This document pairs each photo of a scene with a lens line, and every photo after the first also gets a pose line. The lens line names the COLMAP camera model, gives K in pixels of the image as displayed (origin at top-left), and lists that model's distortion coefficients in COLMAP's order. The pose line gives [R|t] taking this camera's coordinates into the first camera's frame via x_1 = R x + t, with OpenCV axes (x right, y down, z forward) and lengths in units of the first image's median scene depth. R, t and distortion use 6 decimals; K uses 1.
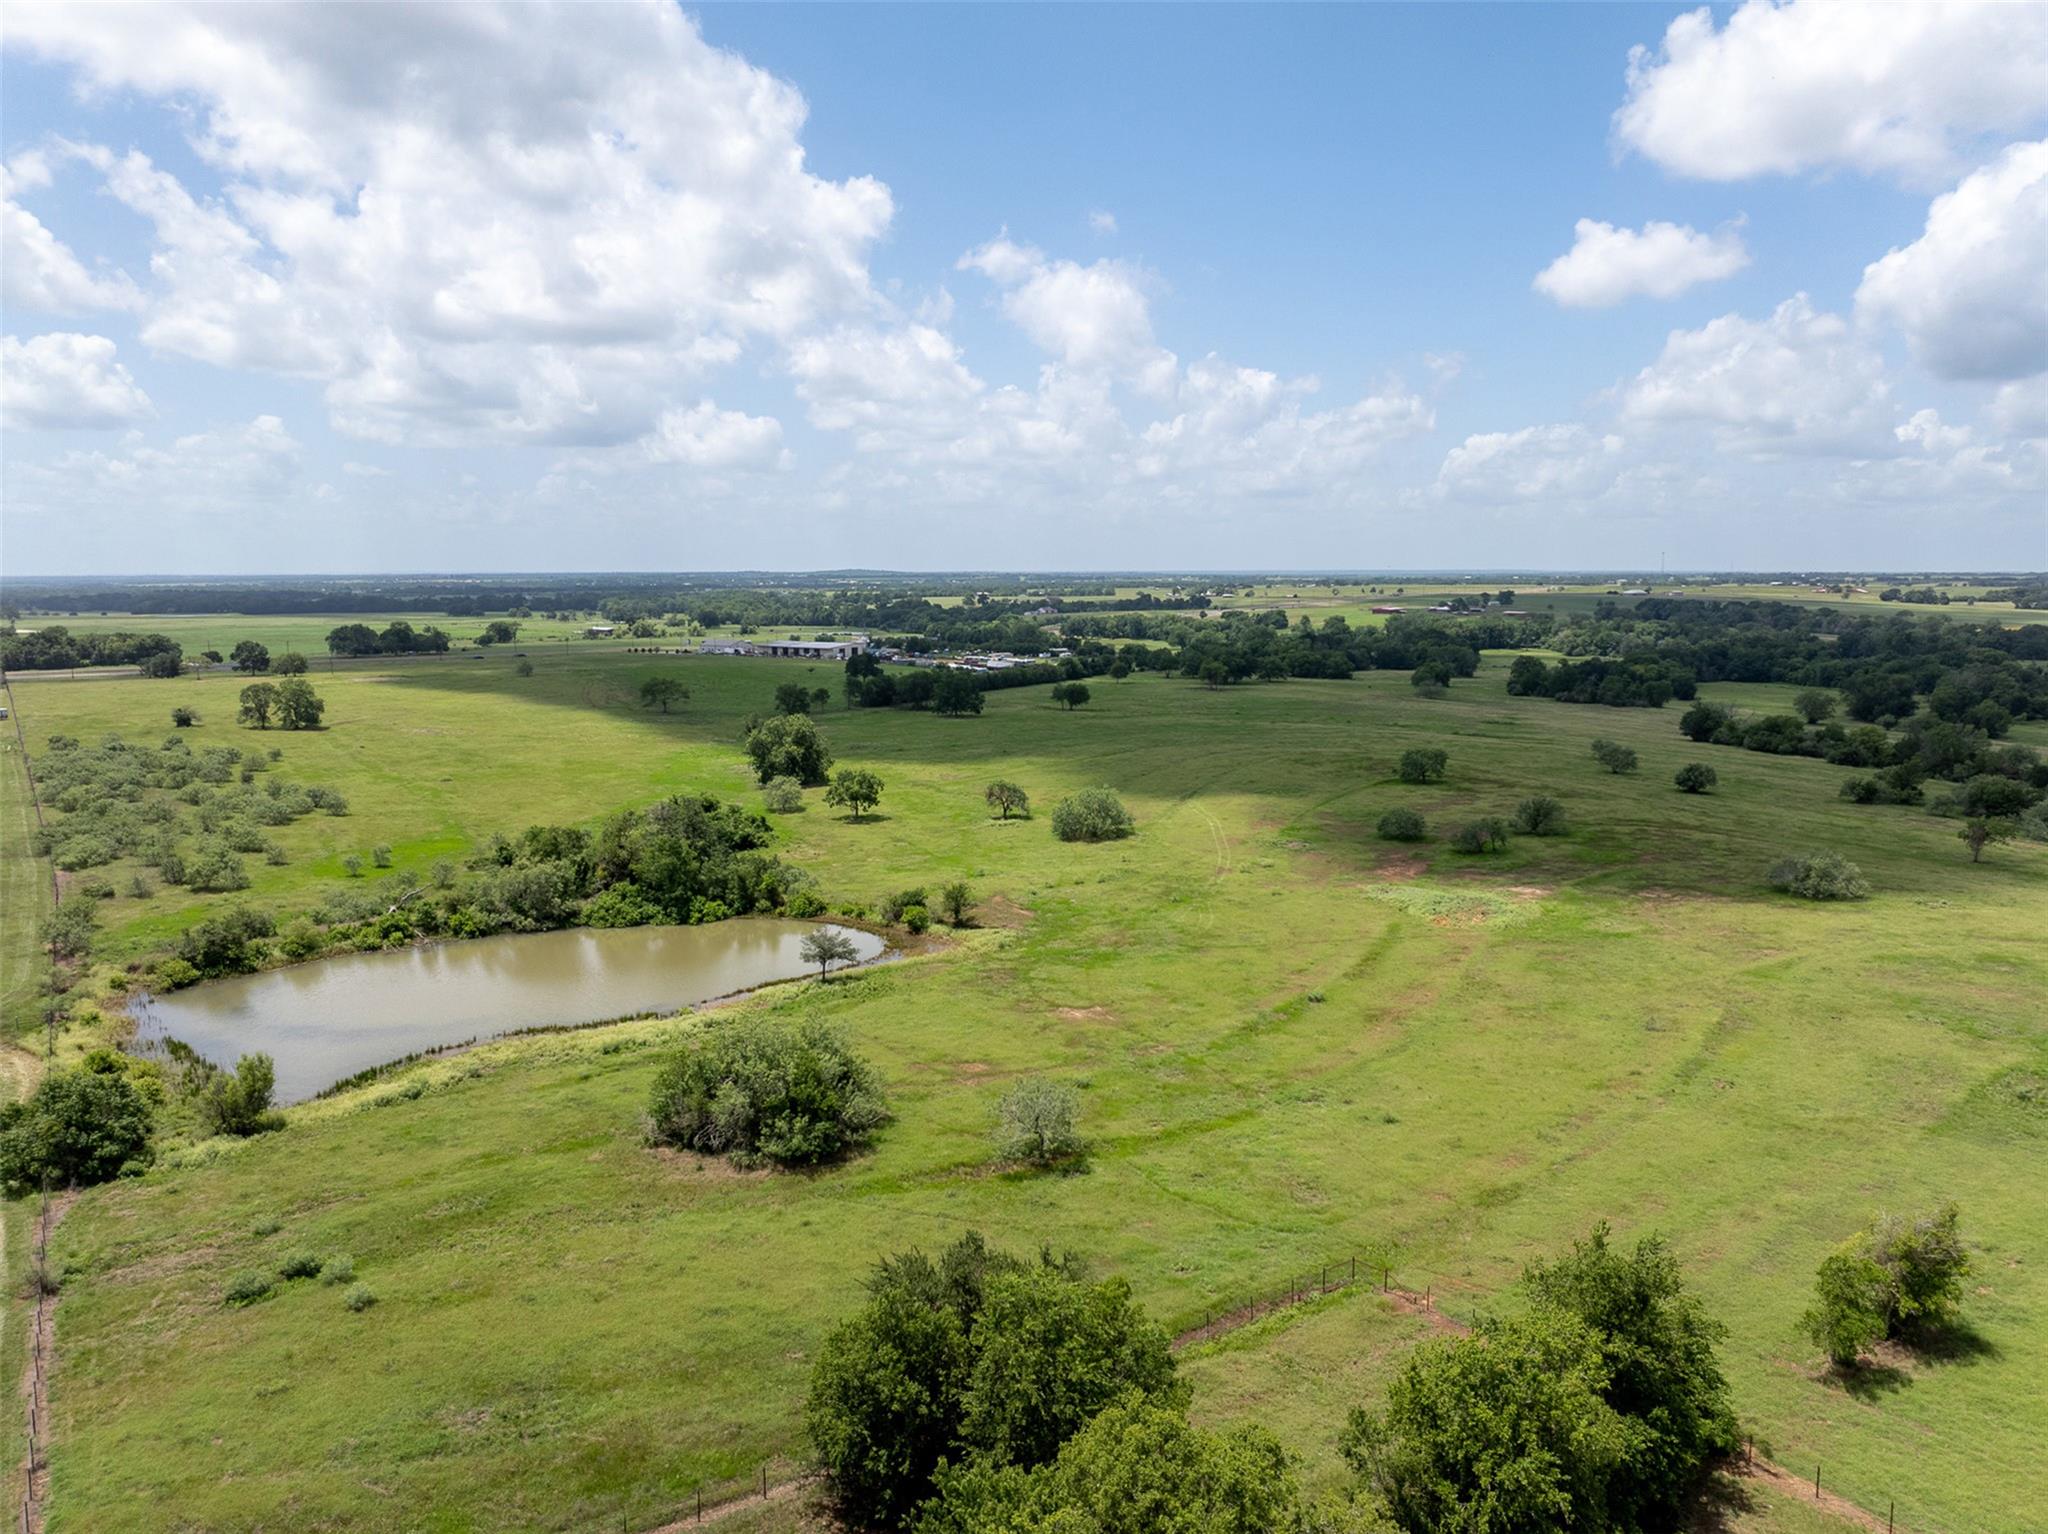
lens RADIAL K [[1430.9, 0, 1025.0], [0, 1430.9, 764.3], [0, 0, 1]] dist [-0.042714, -0.001125]
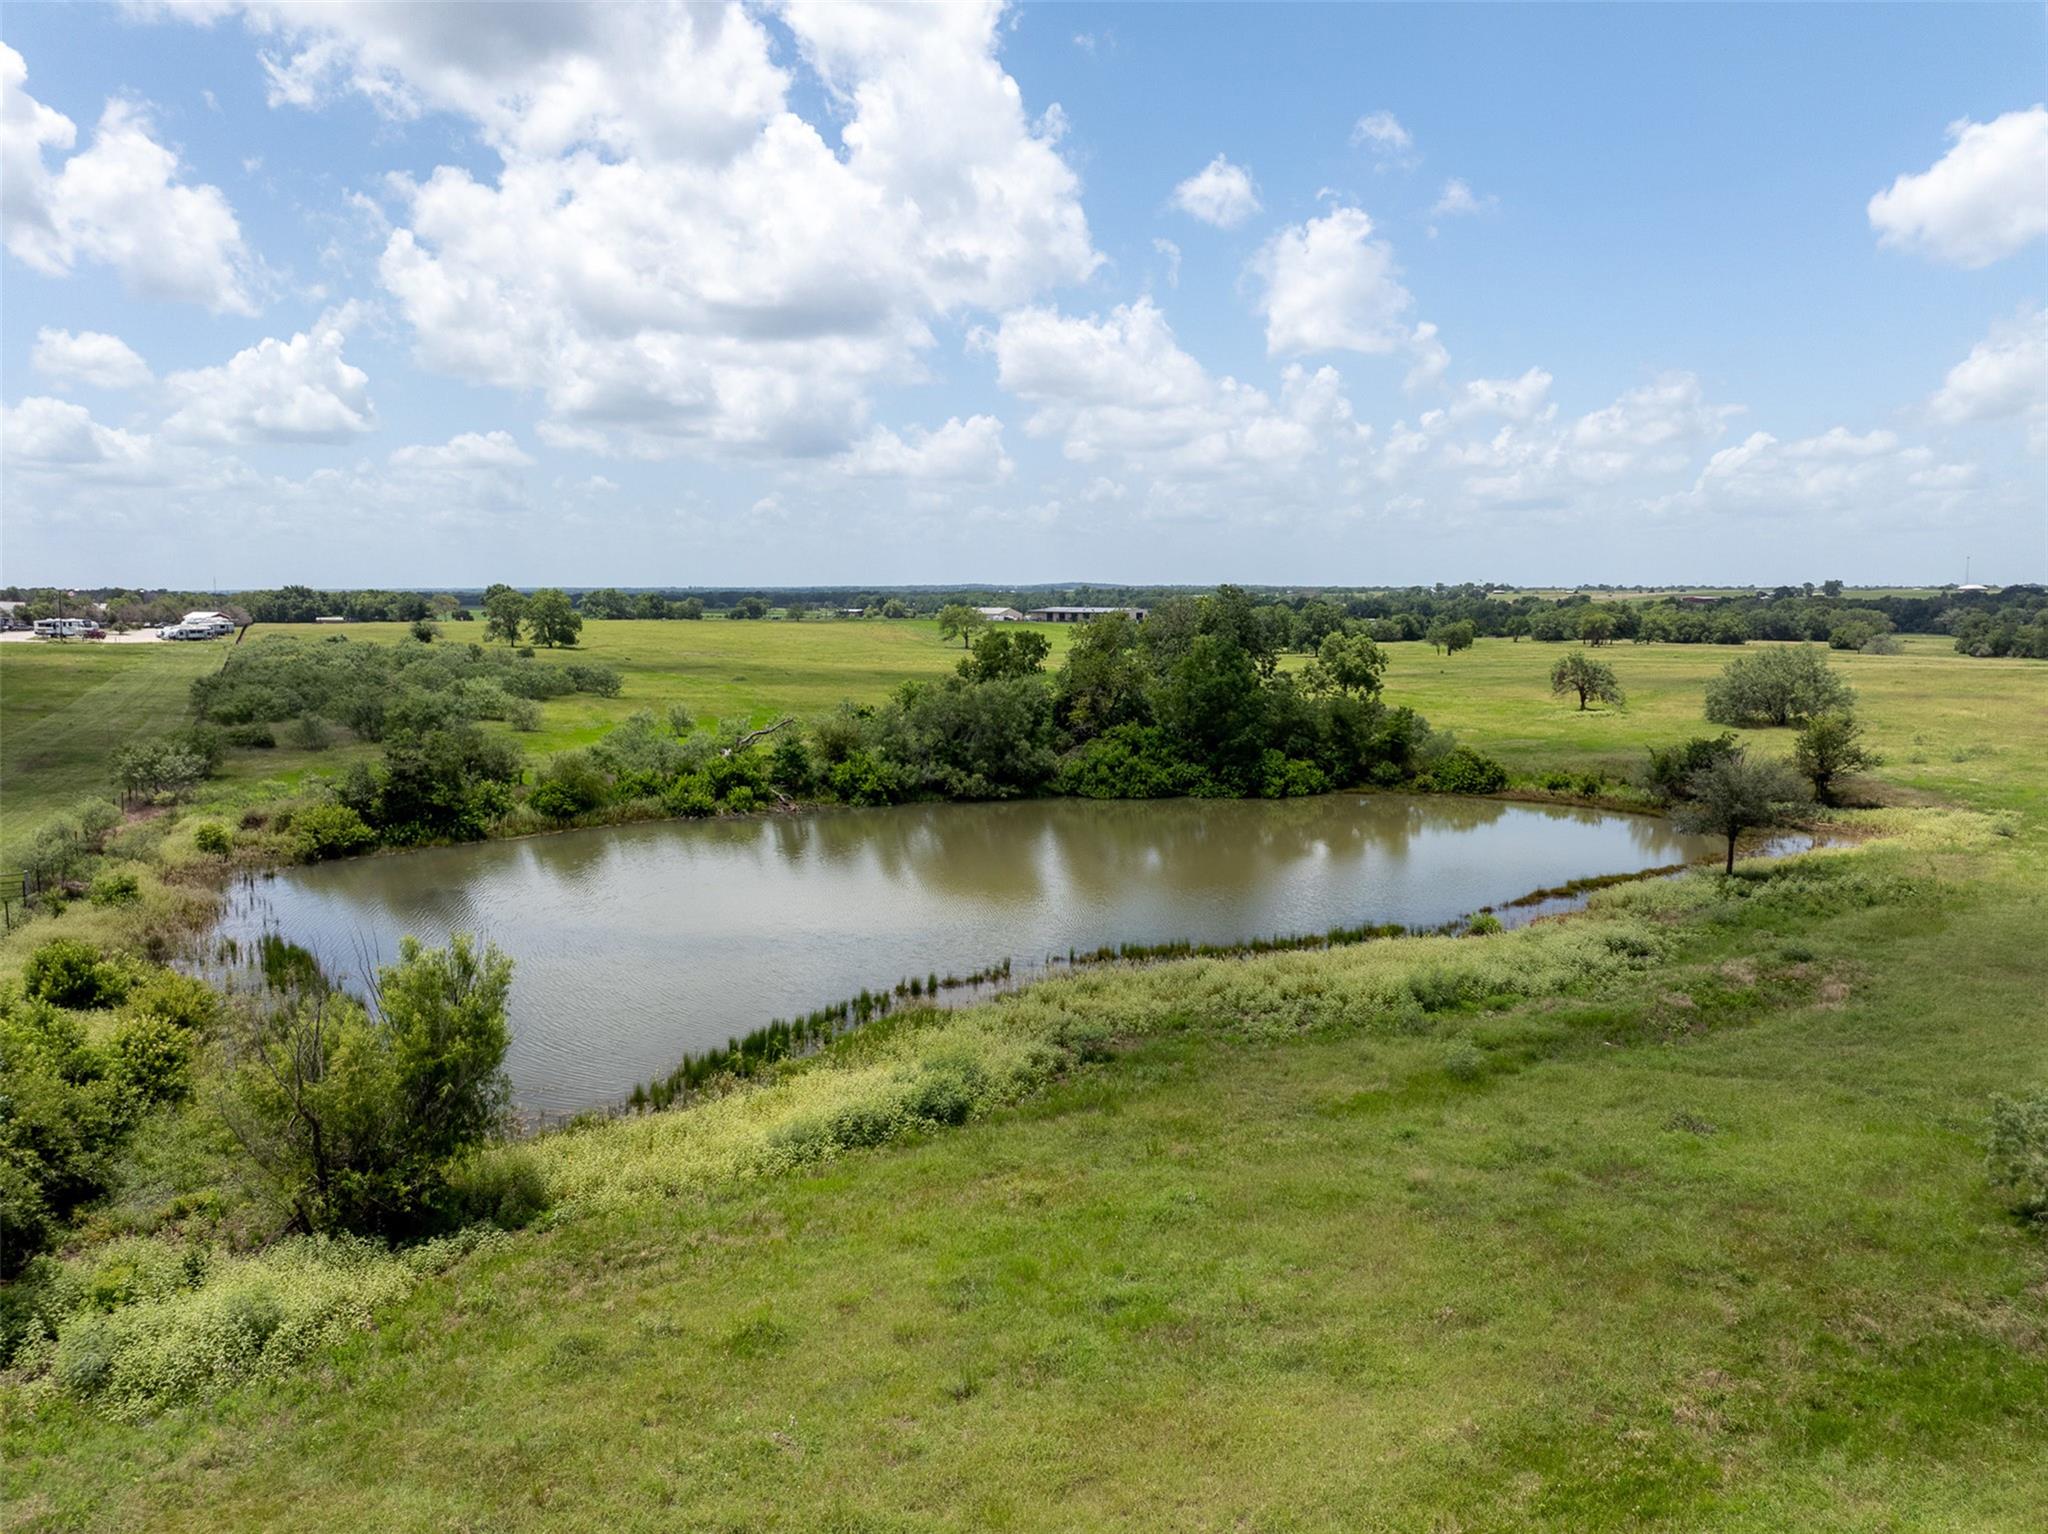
lens RADIAL K [[1430.9, 0, 1024.9], [0, 1430.9, 771.4], [0, 0, 1]] dist [-0.042714, -0.001125]
pose [[0.988741, 0.018322, -0.148510, -0.263524], [-0.019405, 0.999795, -0.005844, 0.115323], [0.148373, 0.008660, 0.988894, 0.497381]]
